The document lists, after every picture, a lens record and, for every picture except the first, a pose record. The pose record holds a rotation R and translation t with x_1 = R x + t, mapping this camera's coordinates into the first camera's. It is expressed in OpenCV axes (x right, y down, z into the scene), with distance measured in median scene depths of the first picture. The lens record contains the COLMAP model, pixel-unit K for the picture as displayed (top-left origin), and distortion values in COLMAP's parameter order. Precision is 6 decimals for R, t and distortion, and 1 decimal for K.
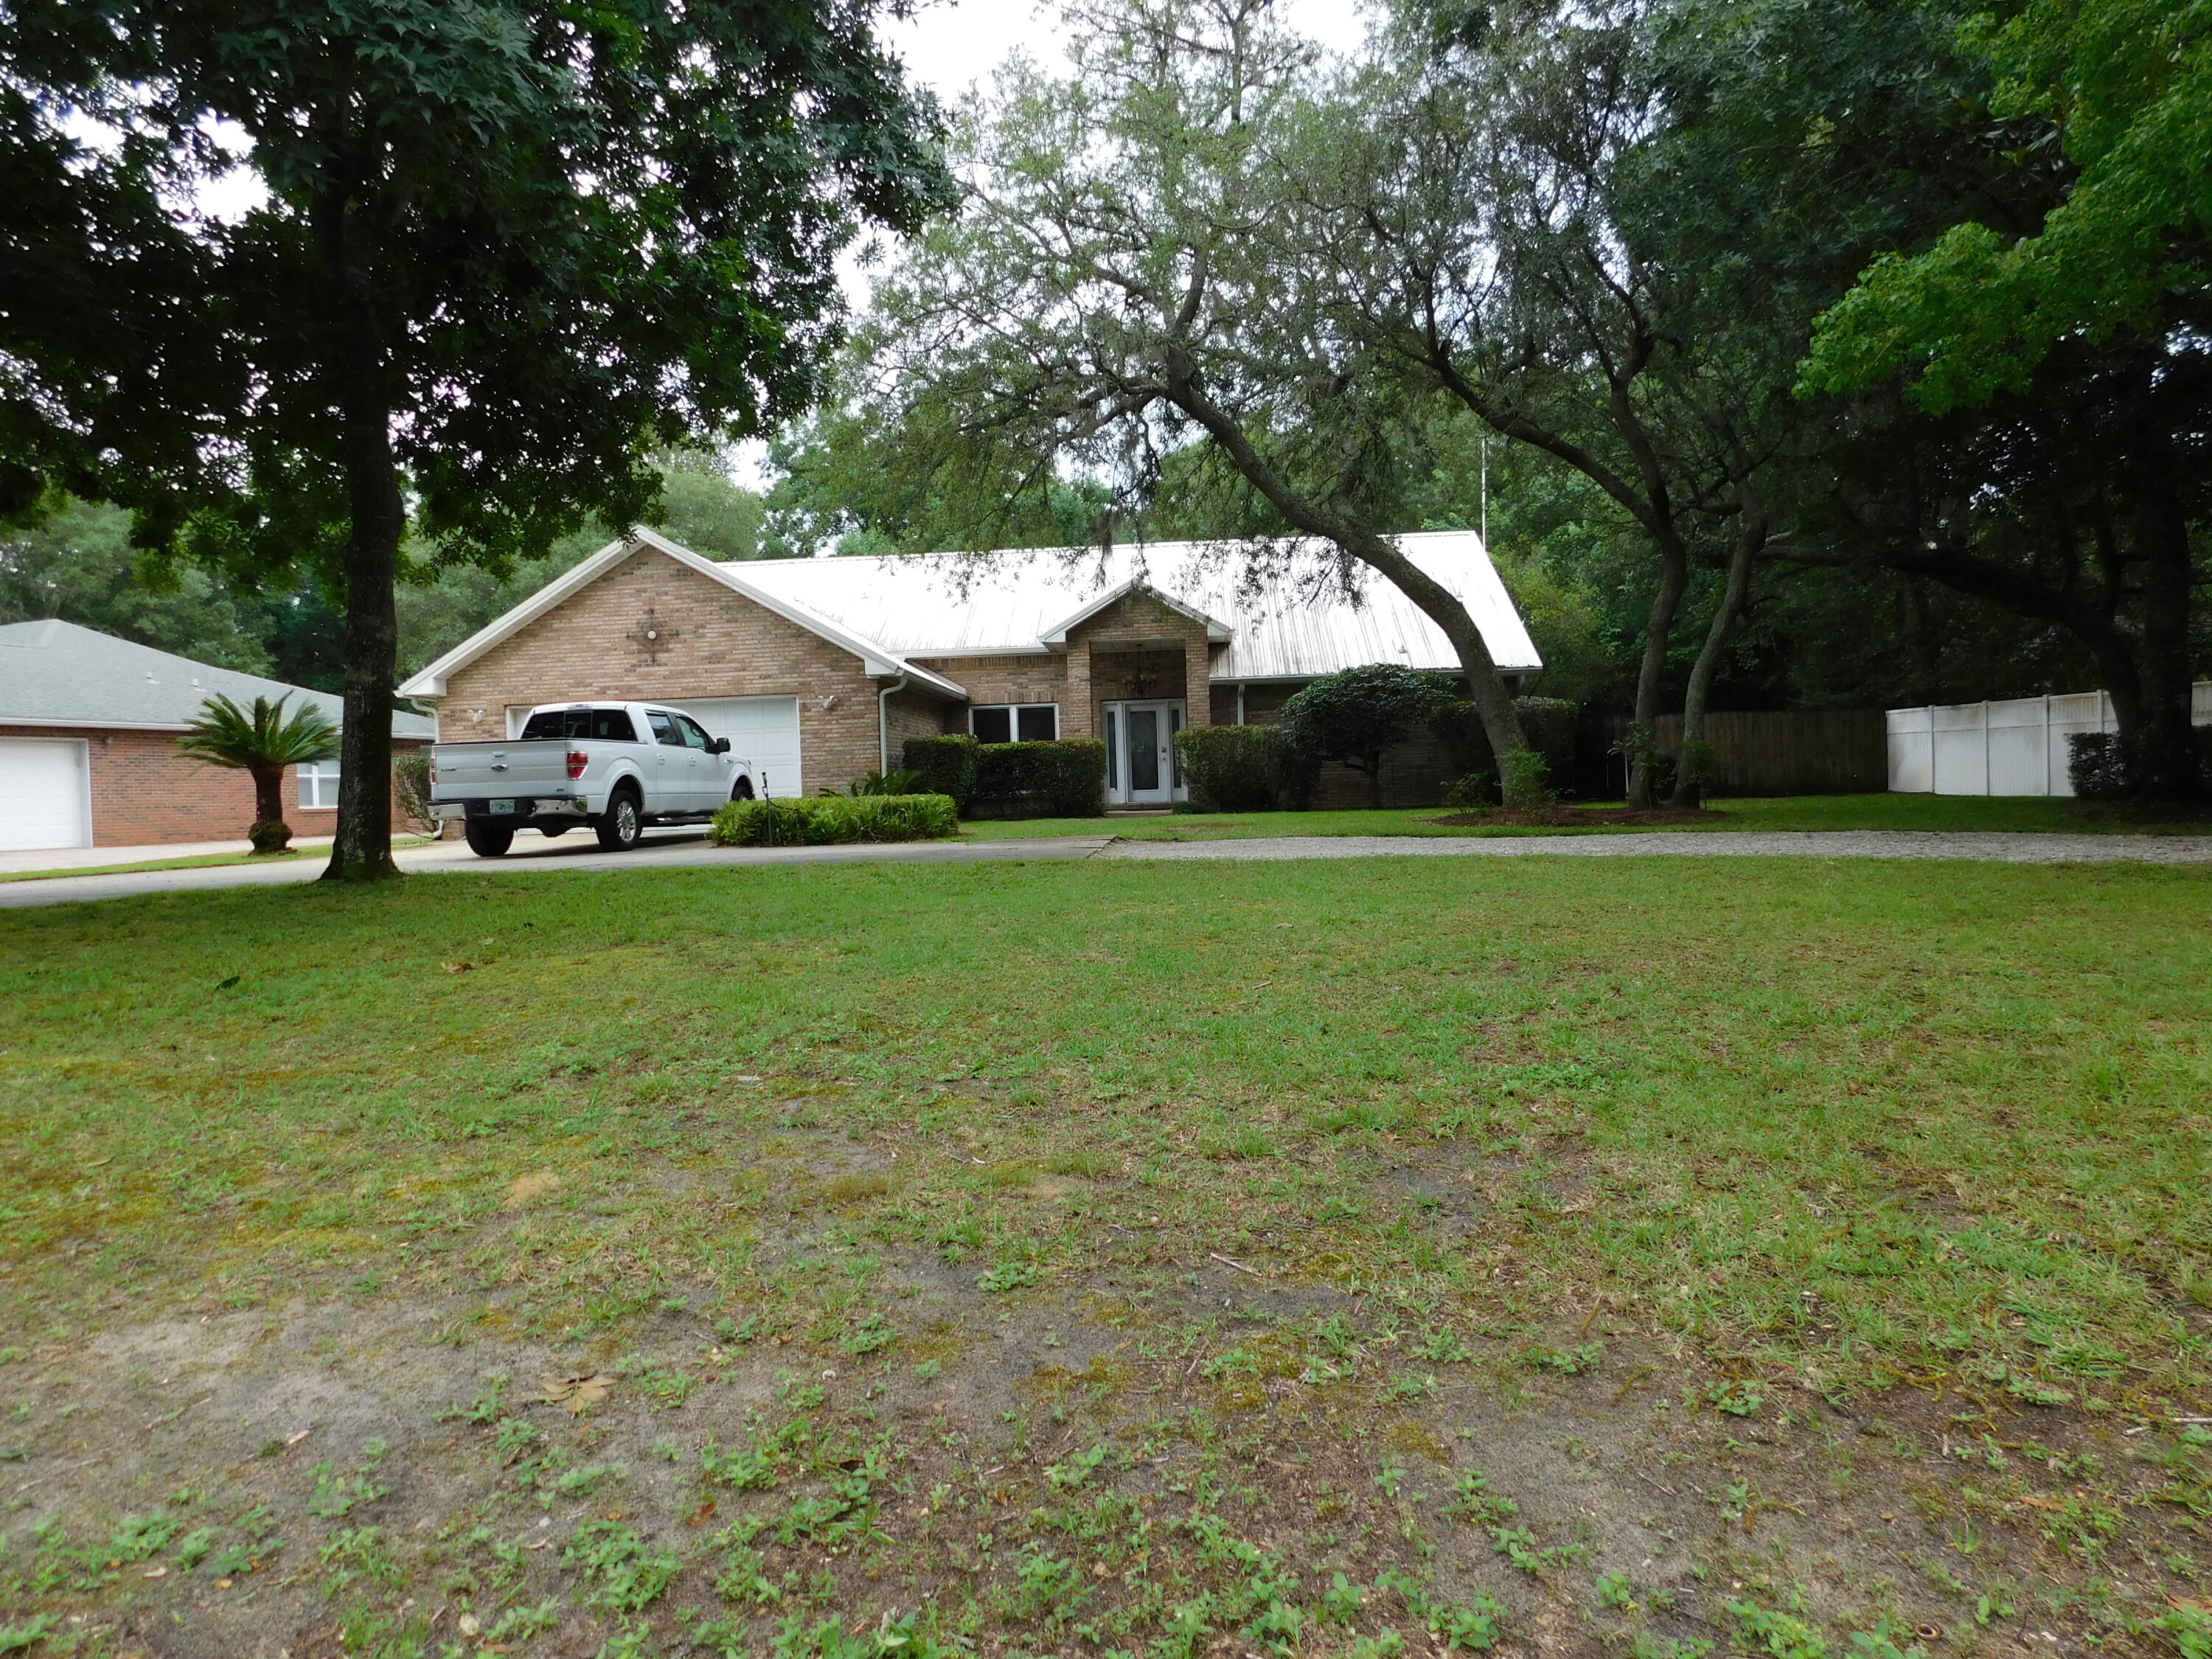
lens RADIAL K [[1466.9, 0, 1102.2], [0, 1466.9, 823.4], [0, 0, 1]] dist [-0.066173, 0.051596]
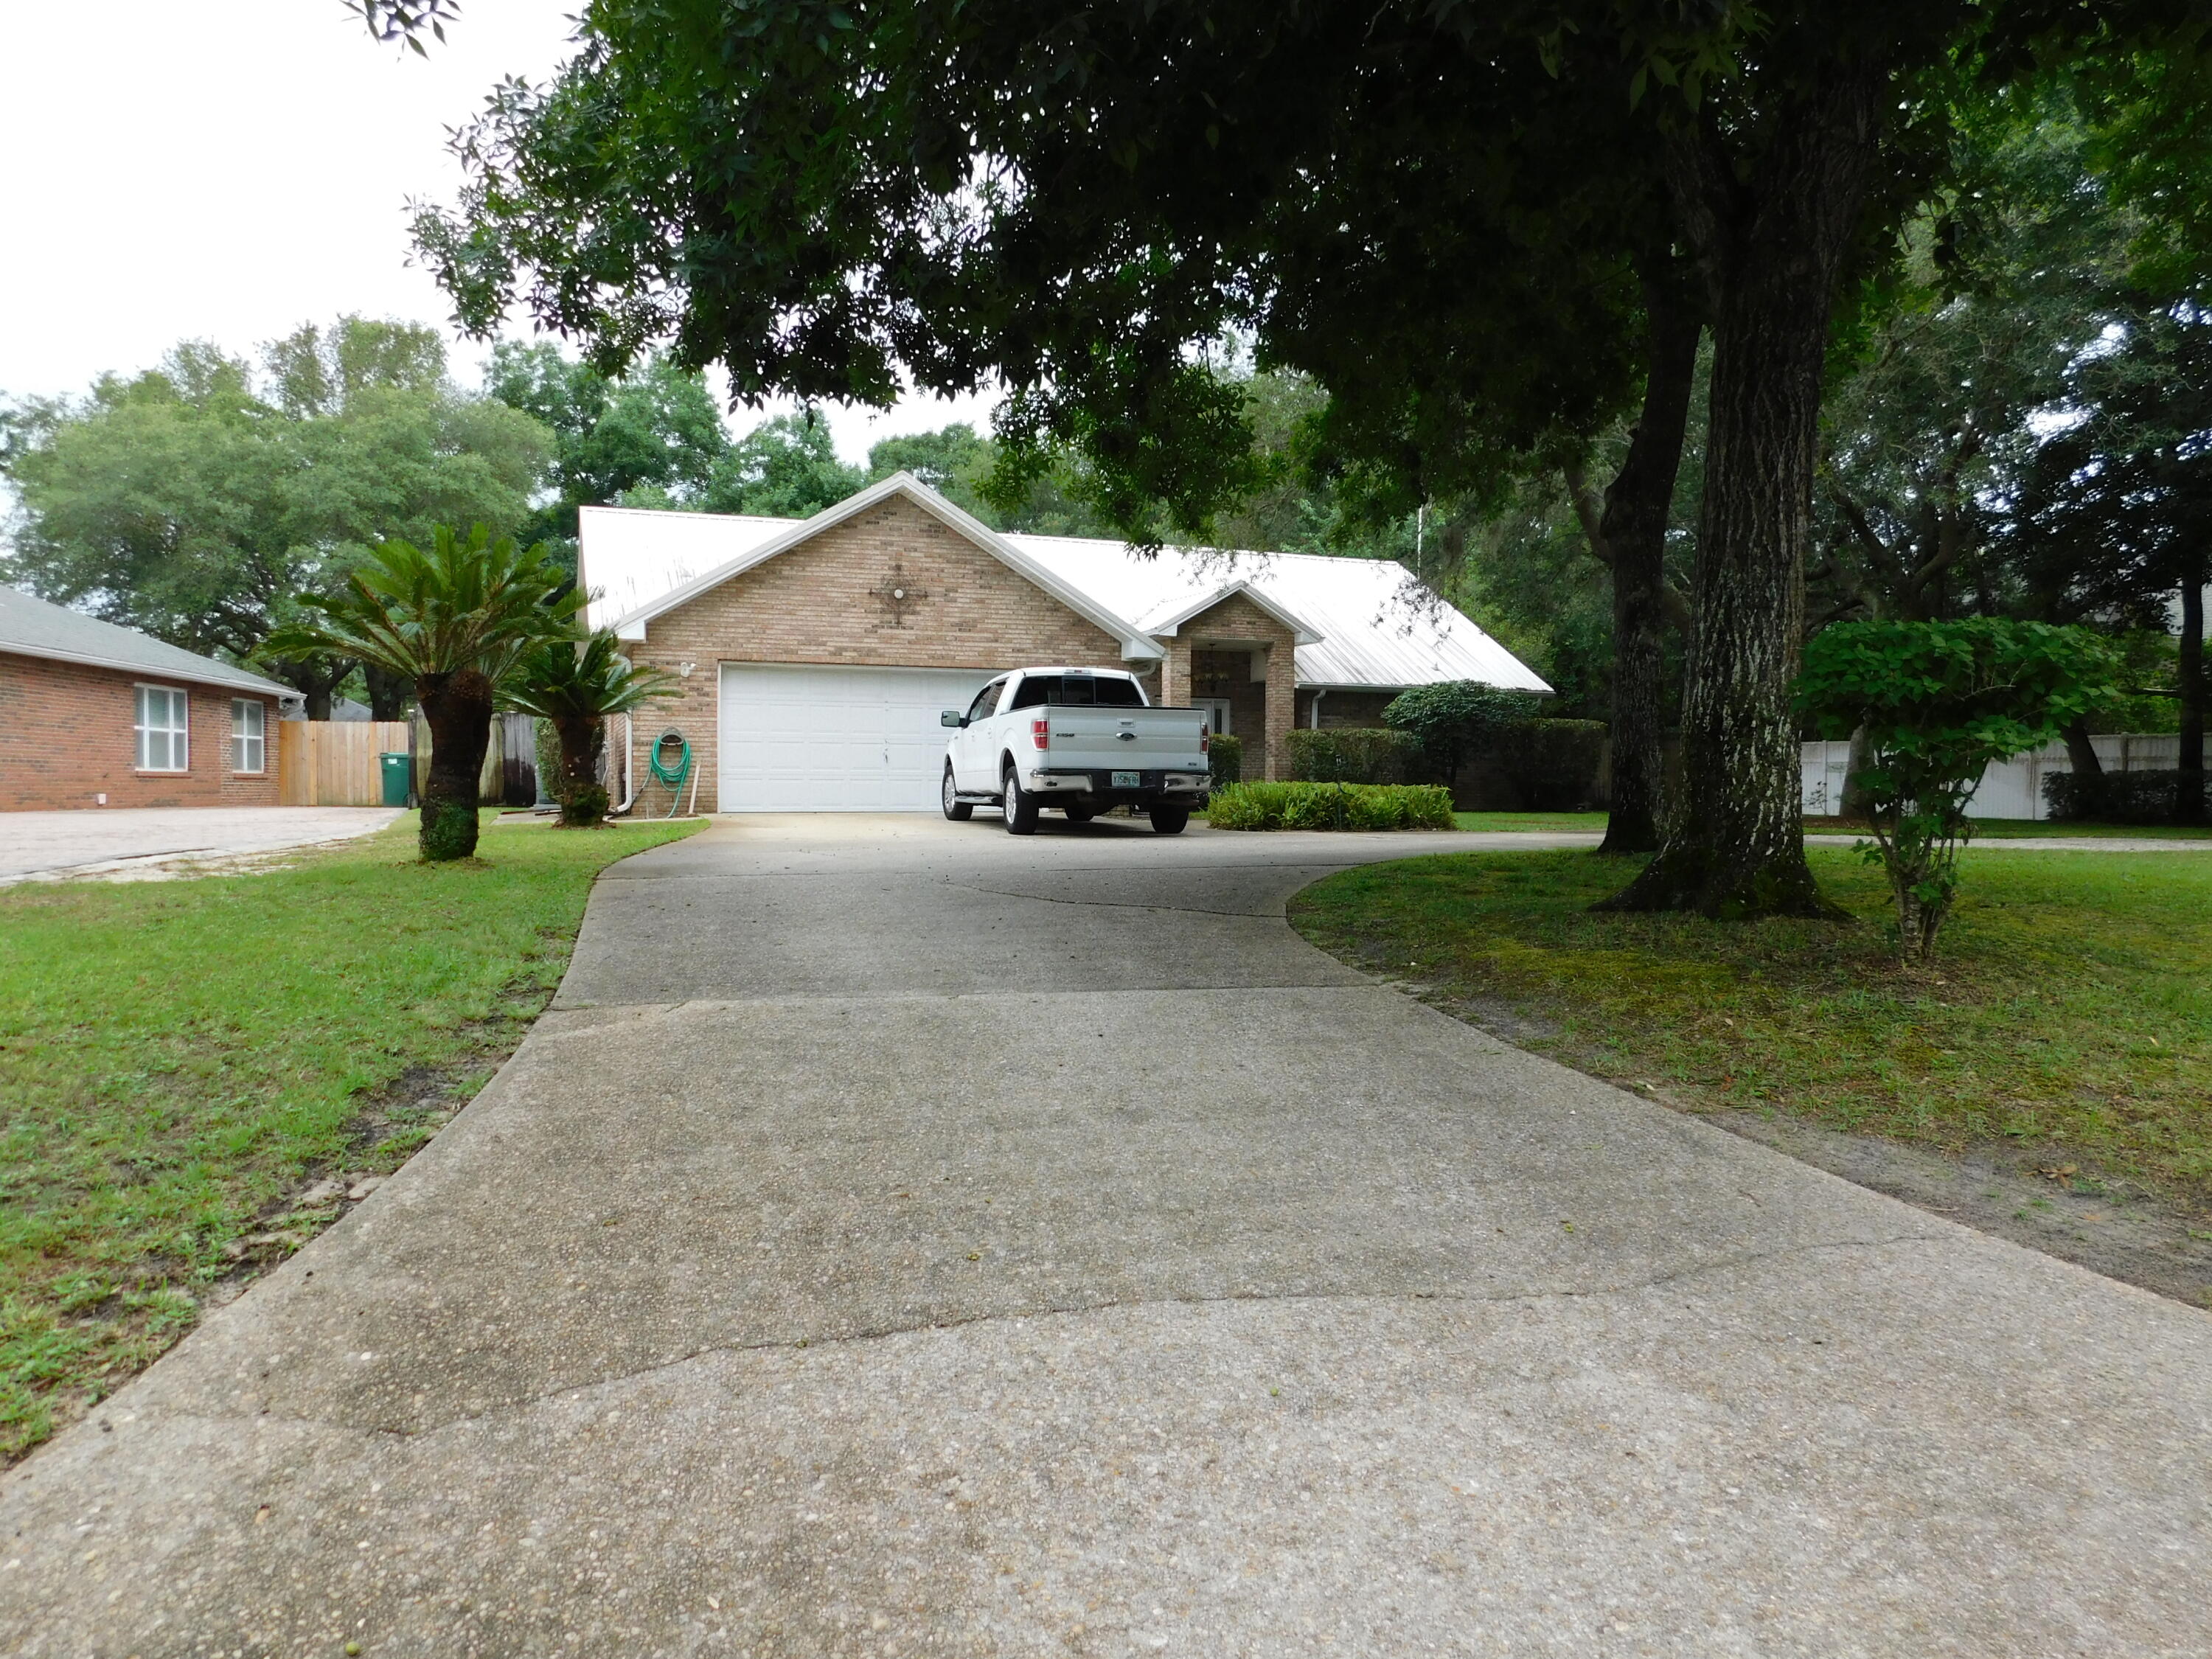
lens RADIAL K [[1482.9, 0, 1056.2], [0, 1482.9, 791.8], [0, 0, 1]] dist [-0.000634, 0.000223]
pose [[0.917069, 0.036787, 0.397028, -0.502887], [-0.026435, 0.999154, -0.031517, 0.016057], [-0.397852, 0.018407, 0.917265, 0.110500]]
